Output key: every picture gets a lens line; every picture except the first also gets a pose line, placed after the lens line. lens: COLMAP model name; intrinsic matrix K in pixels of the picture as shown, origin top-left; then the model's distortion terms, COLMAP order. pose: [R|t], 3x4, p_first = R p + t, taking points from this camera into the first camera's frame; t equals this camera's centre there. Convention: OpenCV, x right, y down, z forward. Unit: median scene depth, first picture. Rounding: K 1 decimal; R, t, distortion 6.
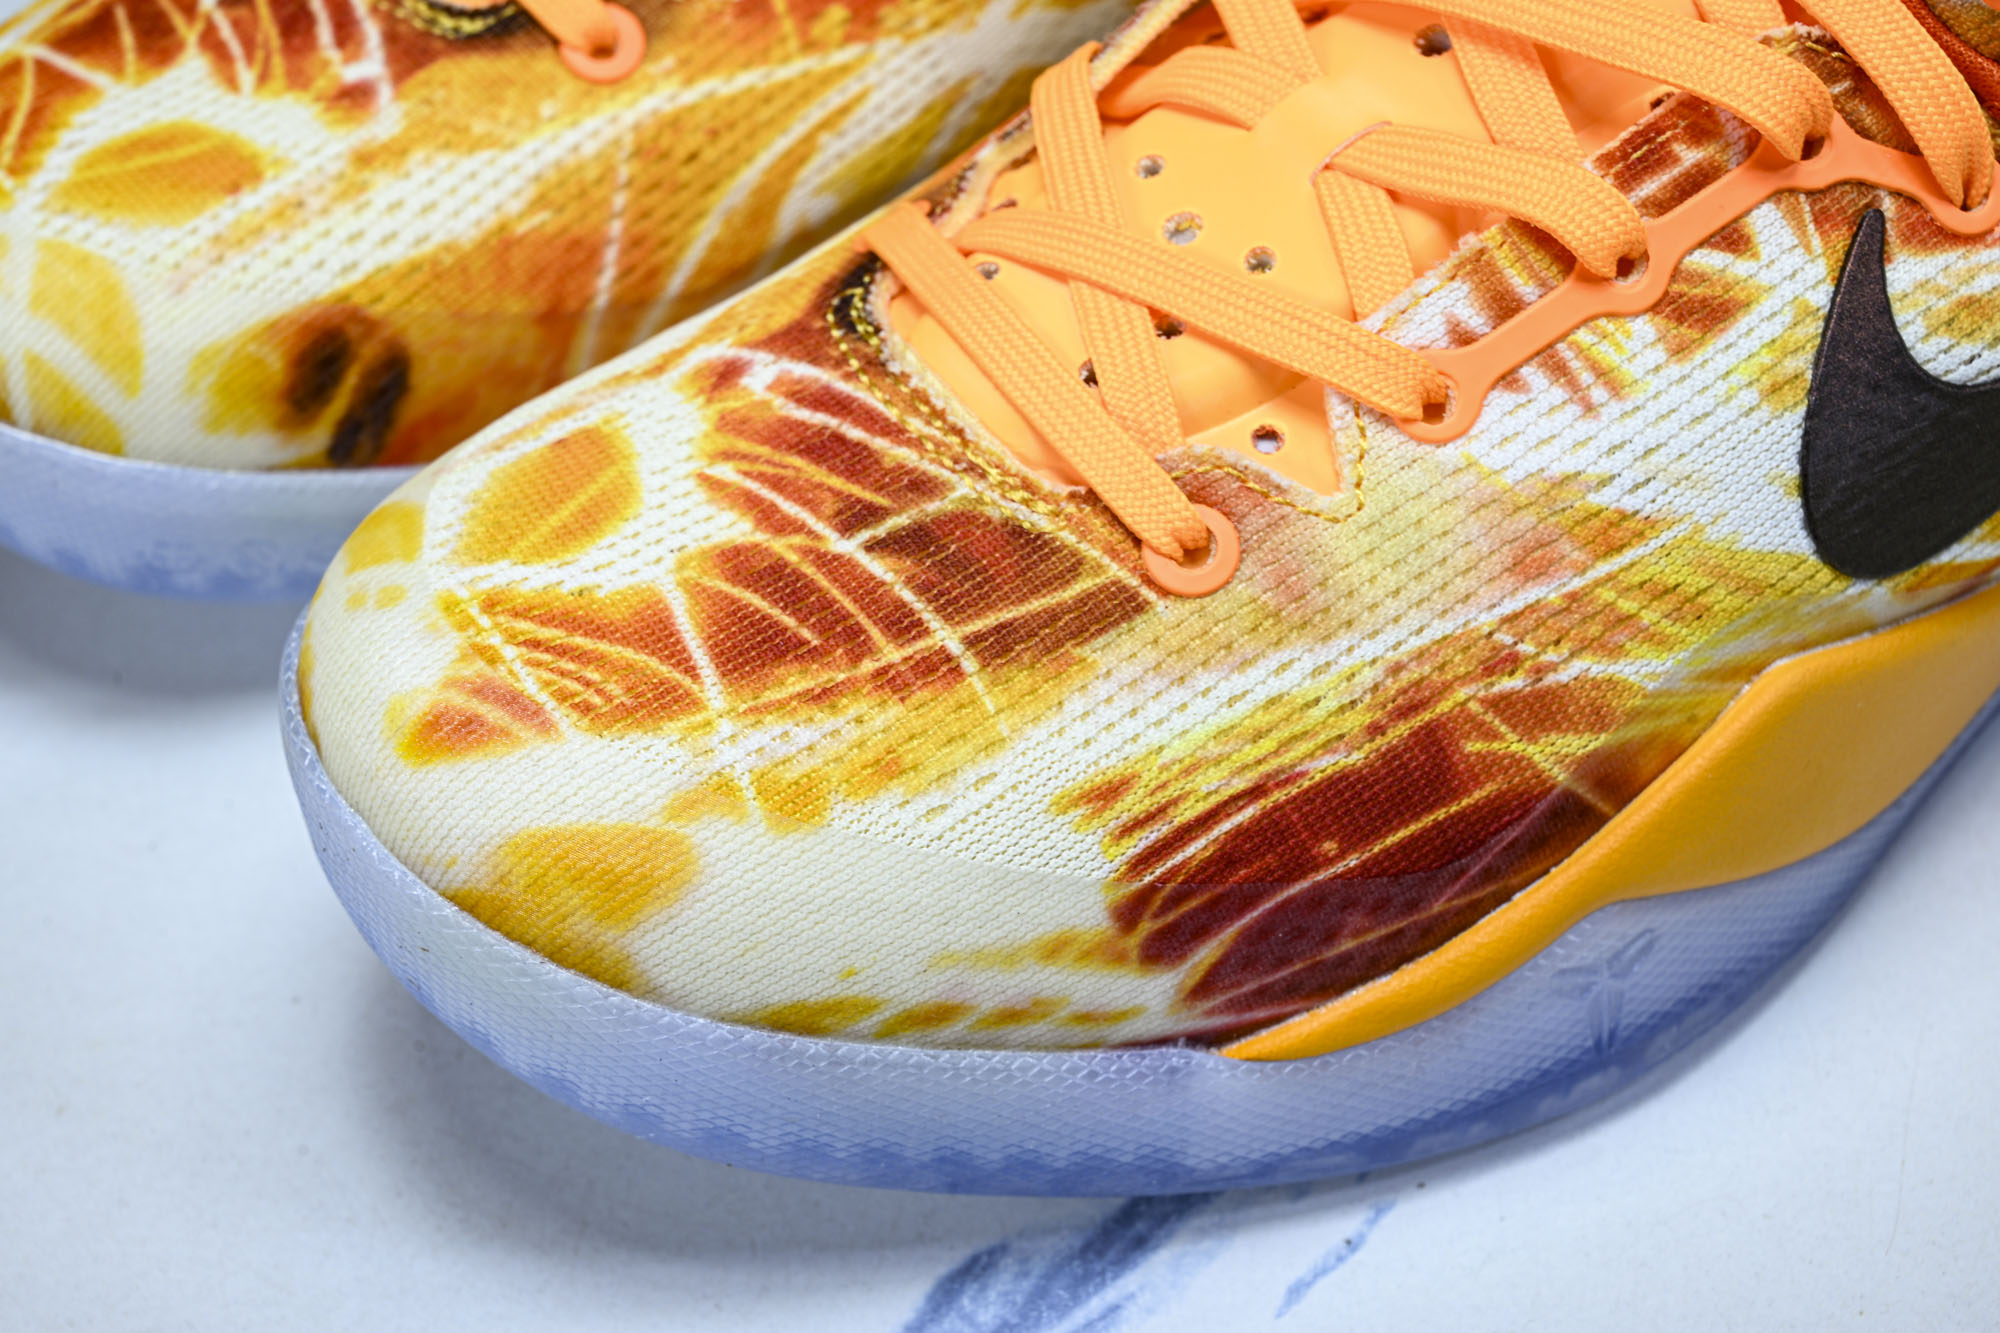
lens RADIAL K [[4186.2, 0, 1005.2], [0, 4186.2, 563.3], [0, 0, 1]] dist [0.076396, -0.457470]
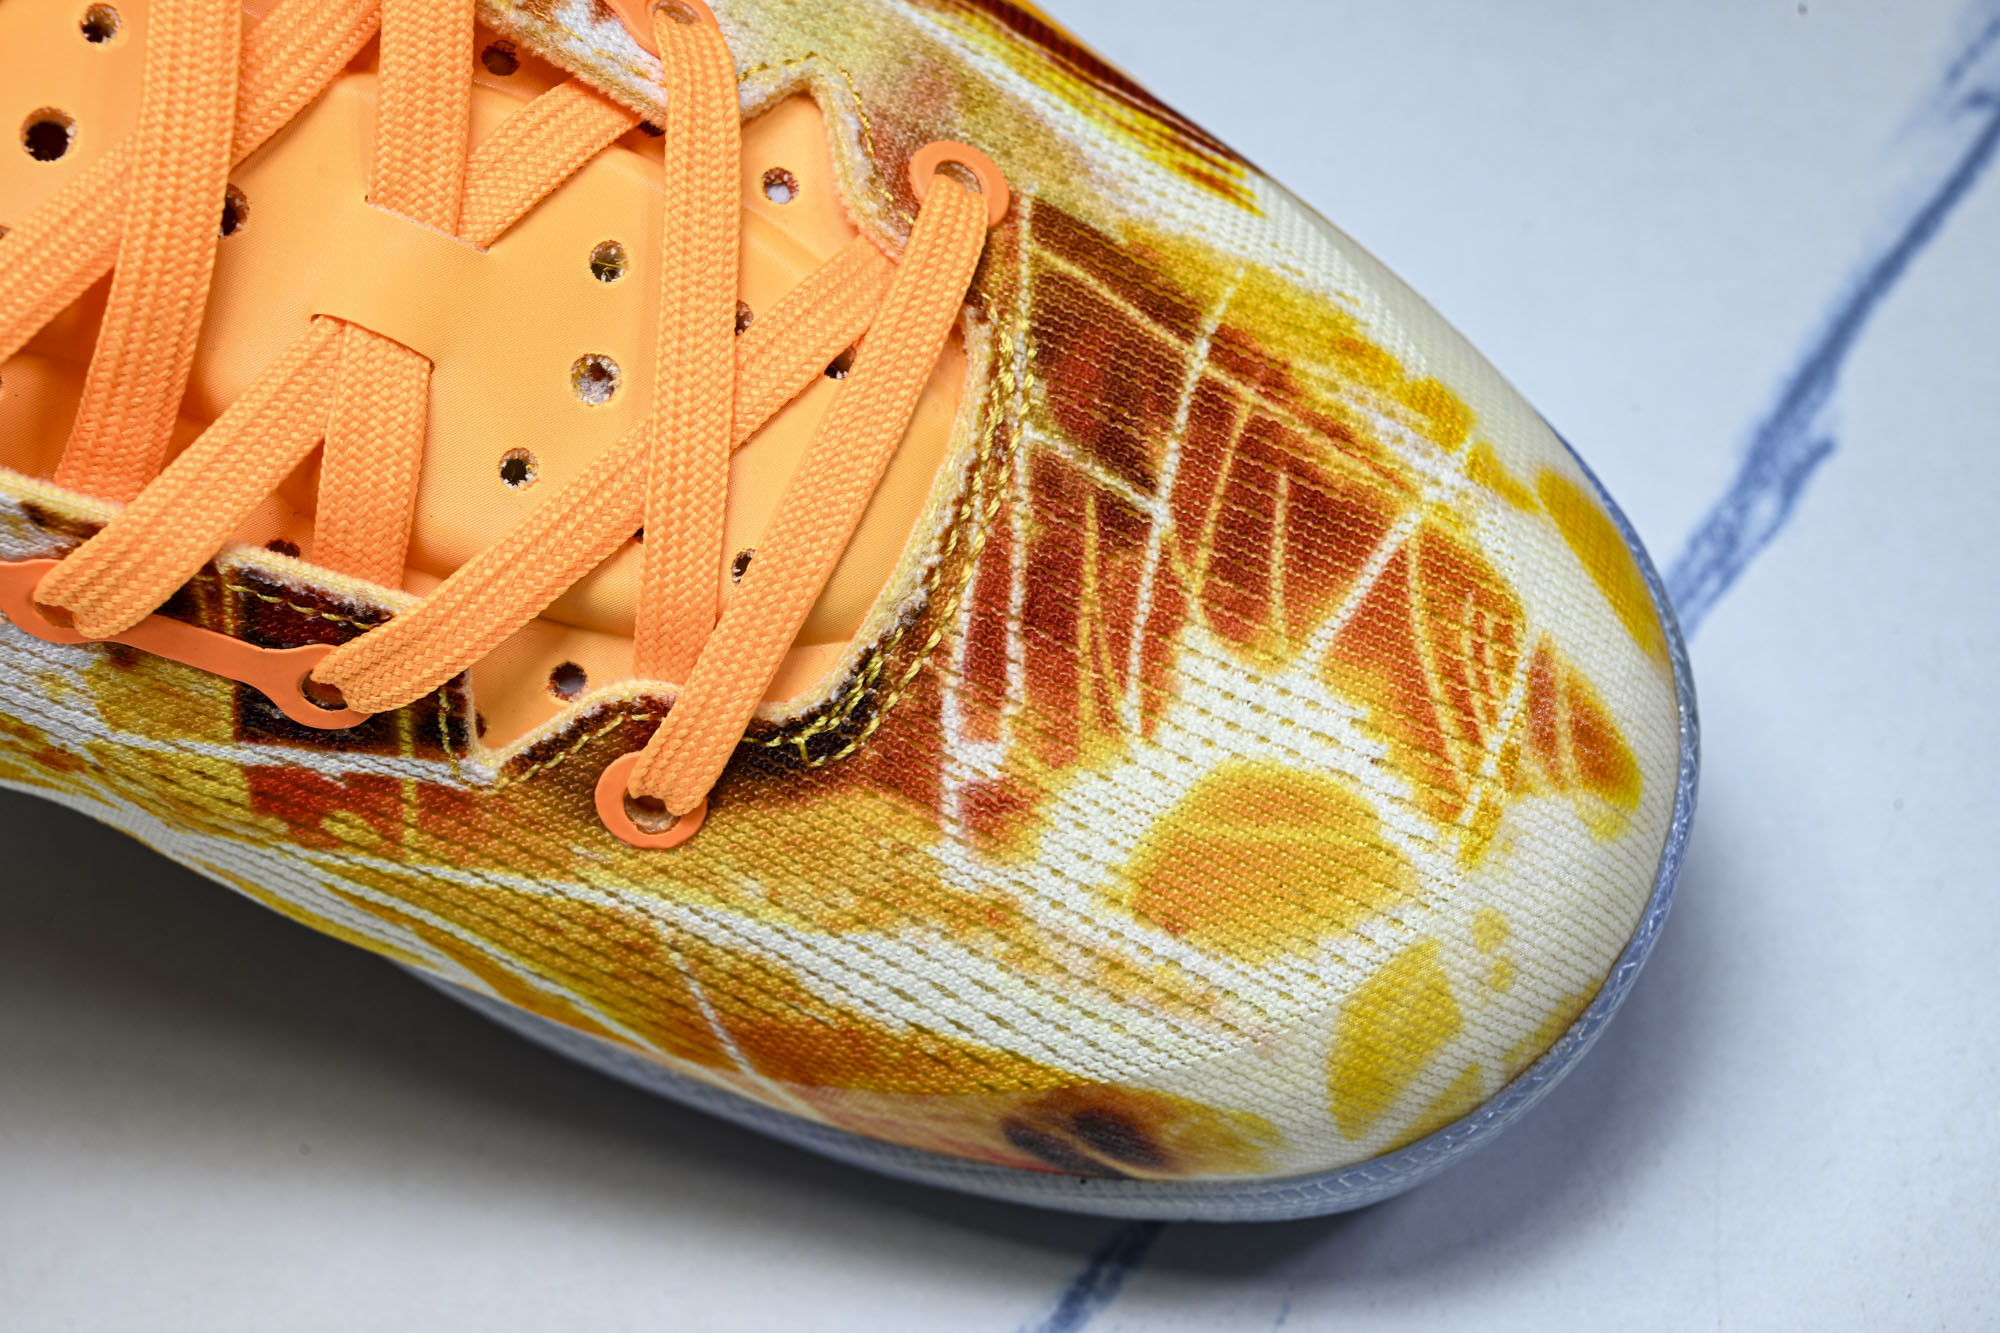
lens RADIAL K [[4186.2, 0, 1005.2], [0, 4186.2, 563.3], [0, 0, 1]] dist [0.076396, -0.457470]
pose [[-0.550804, -0.814382, 0.182748, -0.187683], [0.599681, -0.233856, 0.765306, -0.692273], [-0.580515, 0.531124, 0.617179, 0.481861]]
